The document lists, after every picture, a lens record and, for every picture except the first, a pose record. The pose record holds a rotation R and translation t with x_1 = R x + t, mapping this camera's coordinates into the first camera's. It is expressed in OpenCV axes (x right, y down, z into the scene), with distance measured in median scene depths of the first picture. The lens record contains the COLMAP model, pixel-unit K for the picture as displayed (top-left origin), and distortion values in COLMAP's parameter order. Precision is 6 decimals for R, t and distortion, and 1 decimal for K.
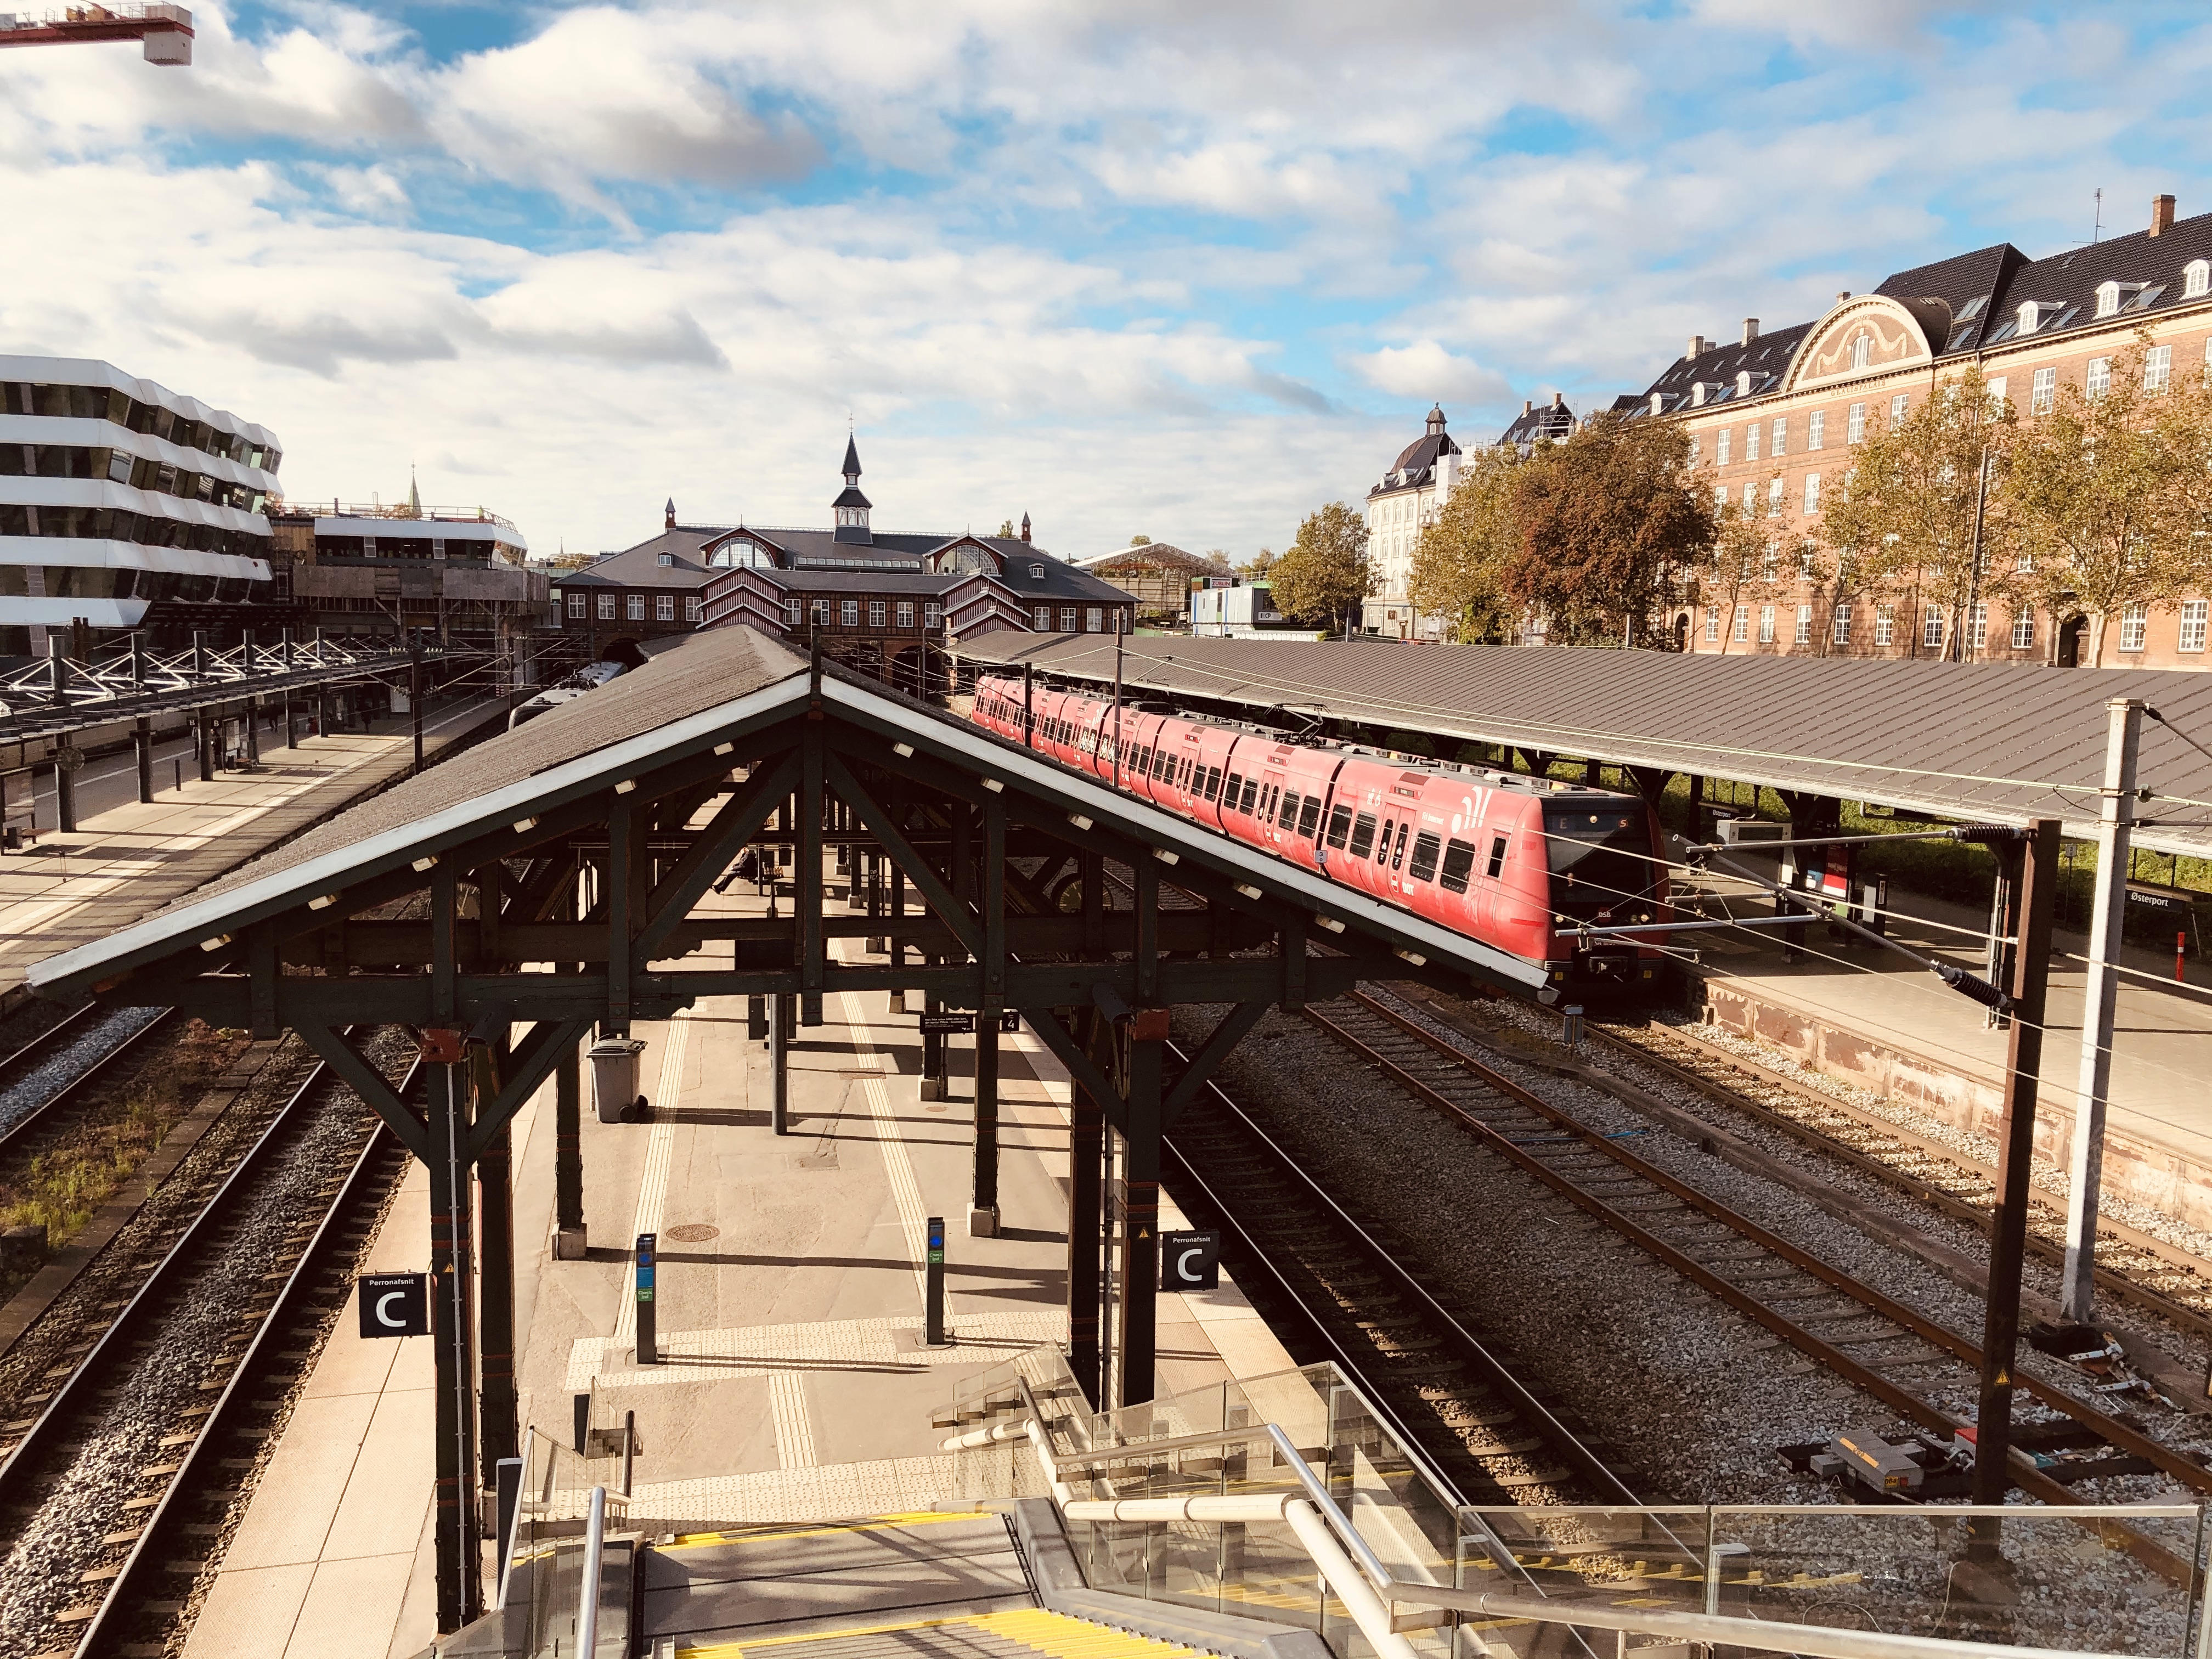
lens RADIAL K [[1799.9, 0, 1128.4], [0, 1799.9, 849.2], [0, 0, 1]] dist [0.044950, -0.054374]
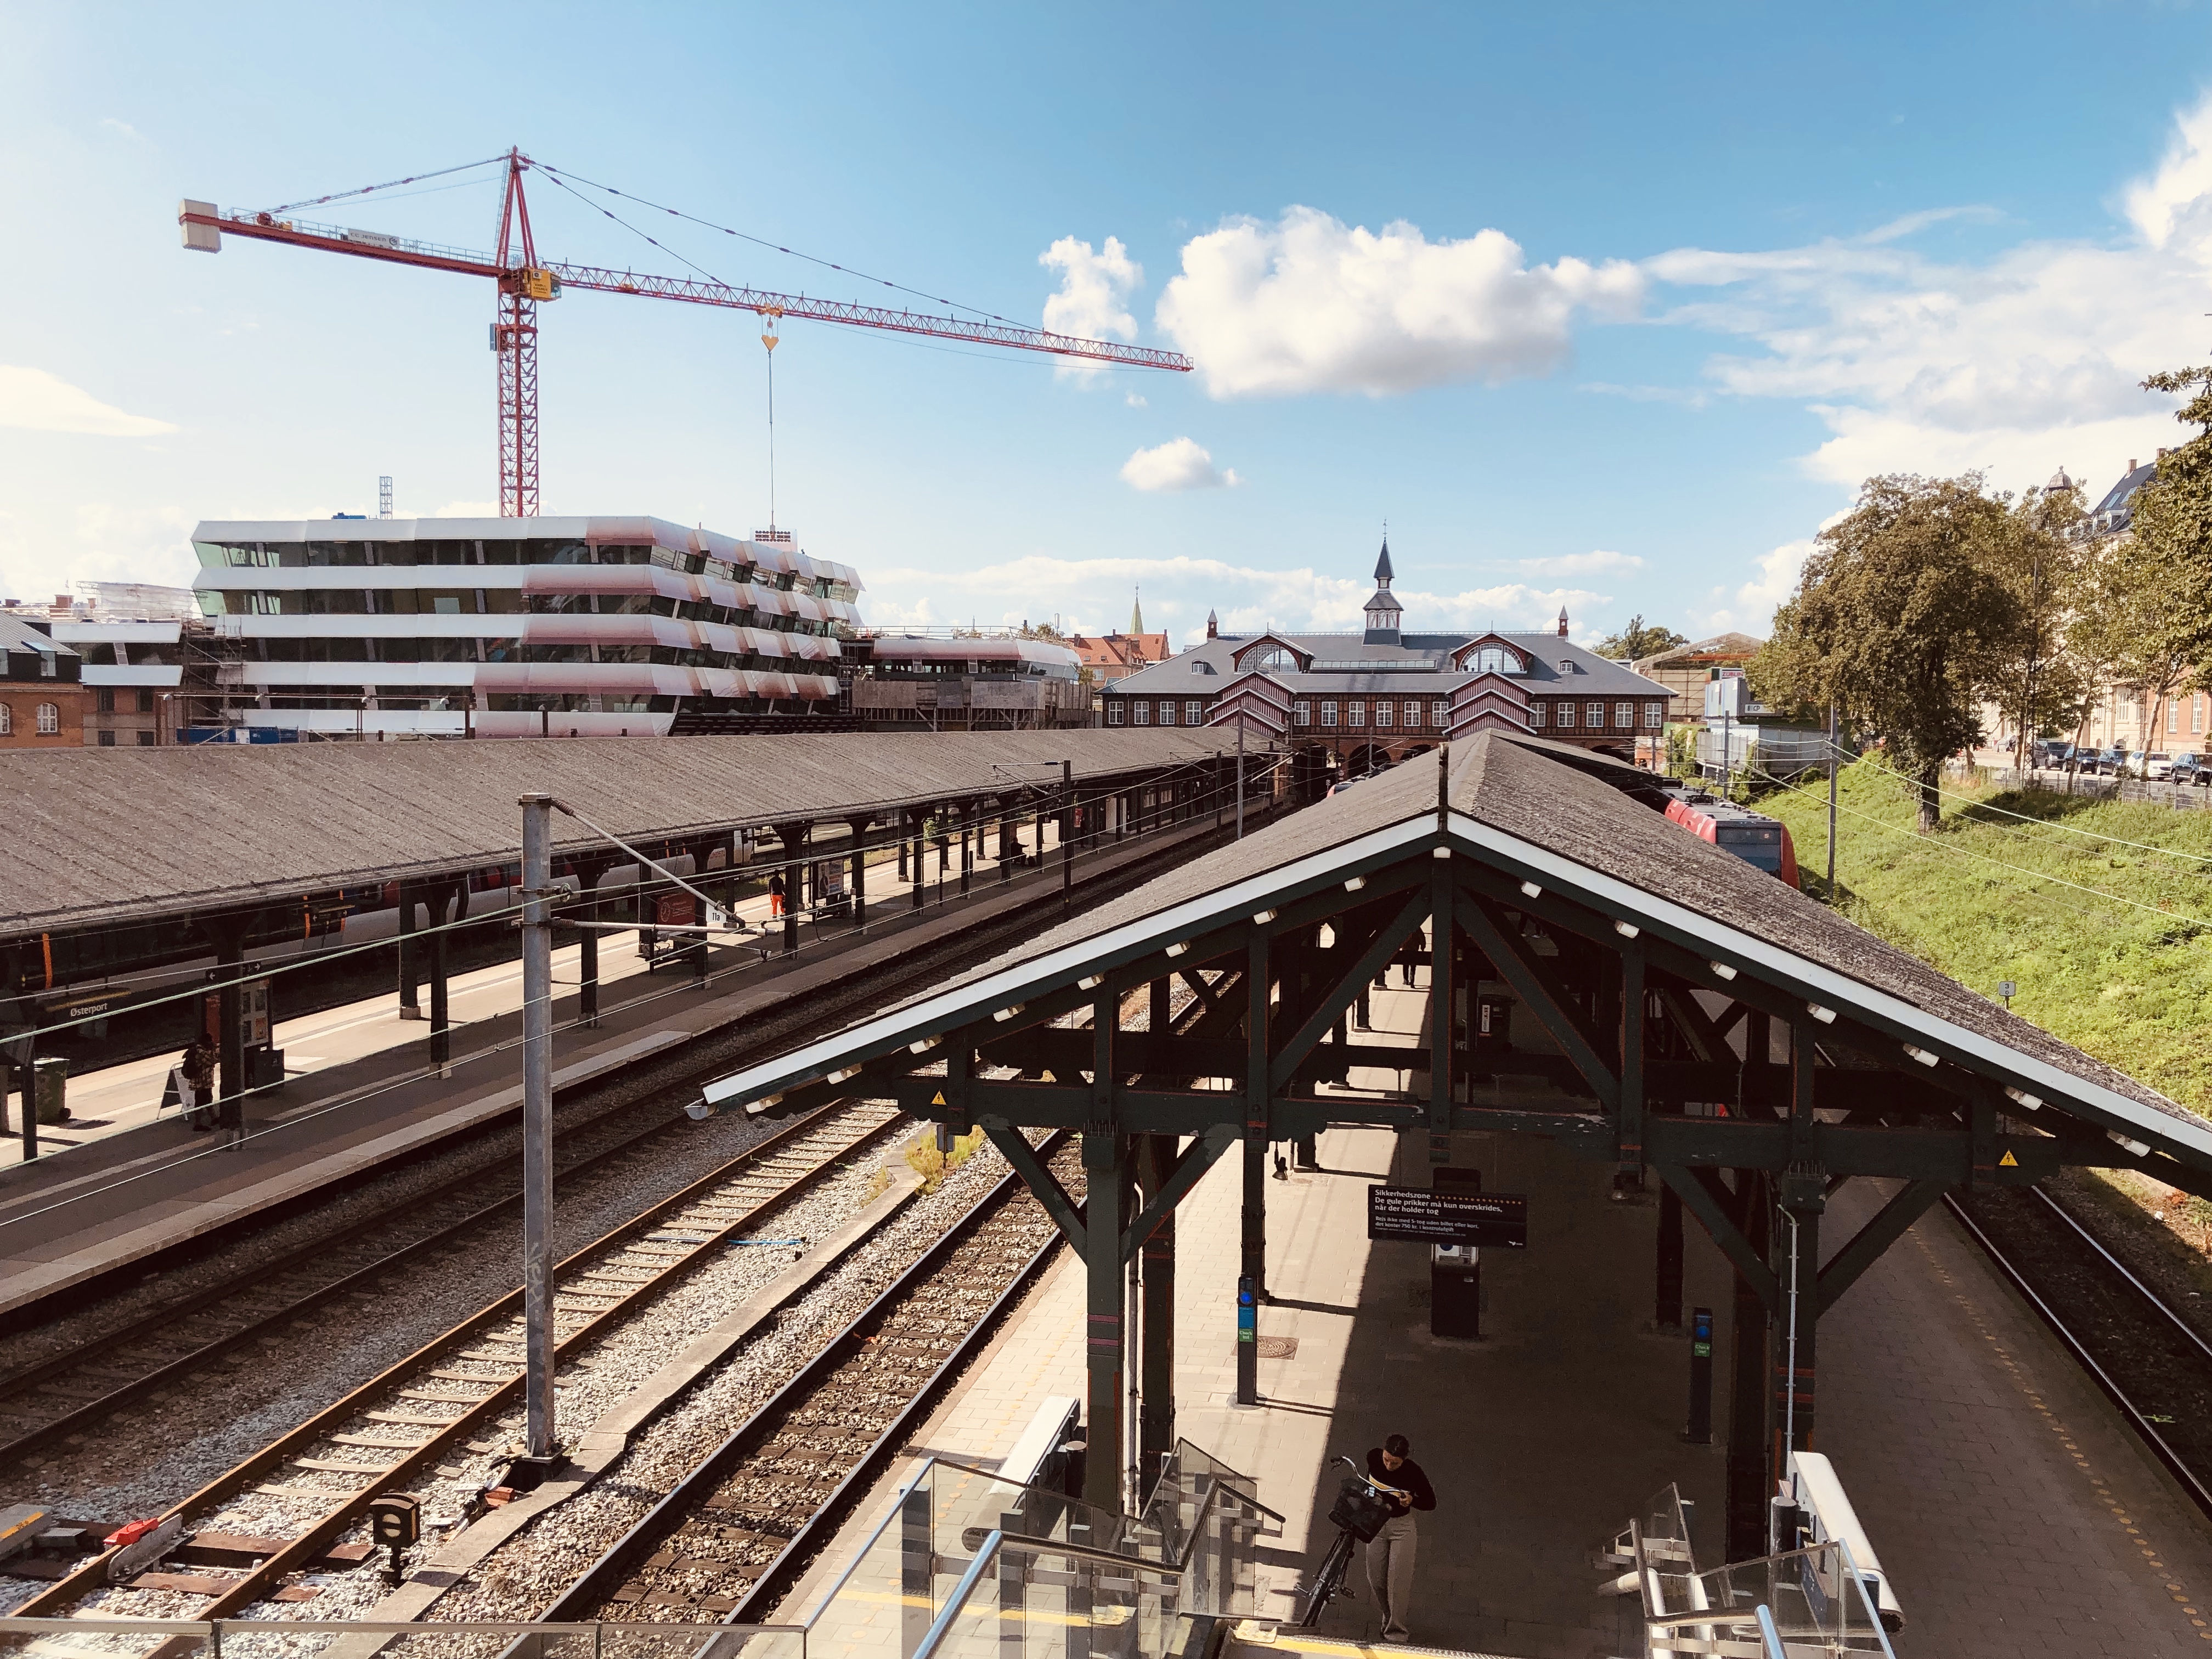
lens RADIAL K [[1799.9, 0, 1116.4], [0, 1799.9, 822.1], [0, 0, 1]] dist [0.044950, -0.054374]
pose [[0.907698, 0.010238, -0.419498, 0.232599], [-0.039776, 0.997300, -0.061726, -0.003608], [0.417734, 0.072714, 0.905655, 0.046051]]
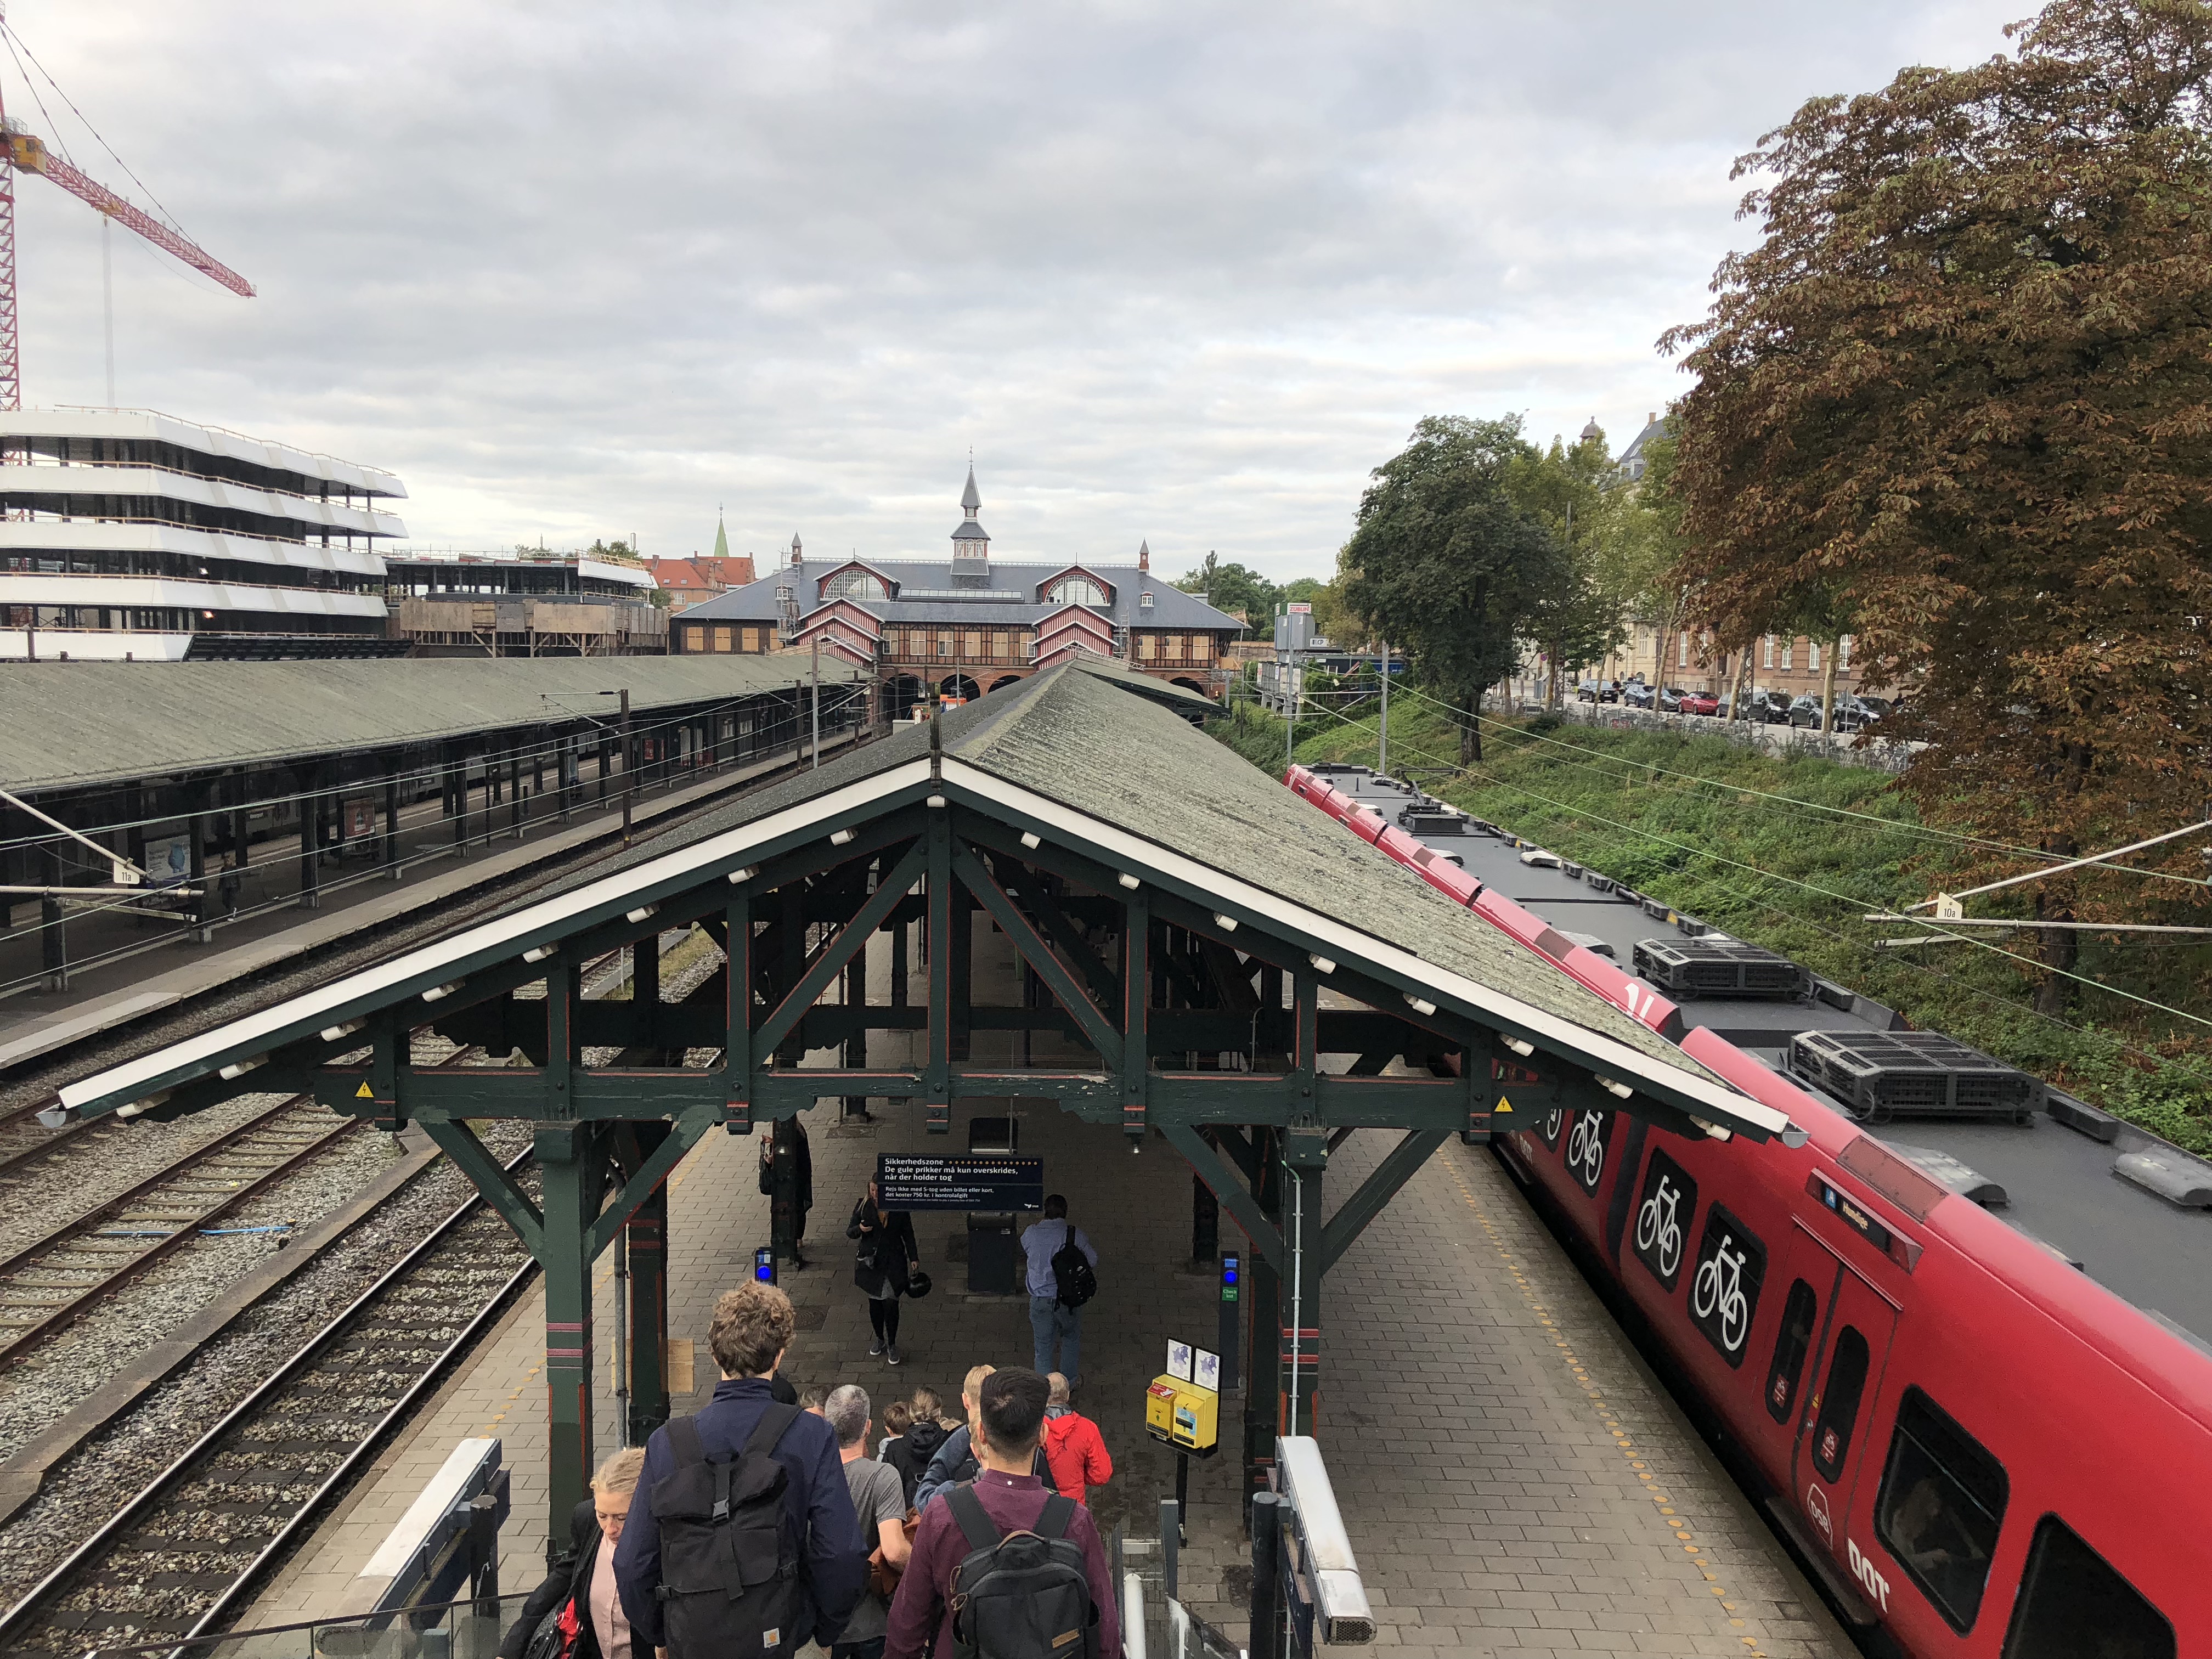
lens RADIAL K [[1799.9, 0, 1110.5], [0, 1799.9, 831.0], [0, 0, 1]] dist [0.044950, -0.054374]
pose [[0.977346, 0.017251, -0.210946, 0.235713], [-0.022925, 0.999437, -0.024482, -0.005727], [0.210405, 0.028764, 0.977191, 0.059668]]
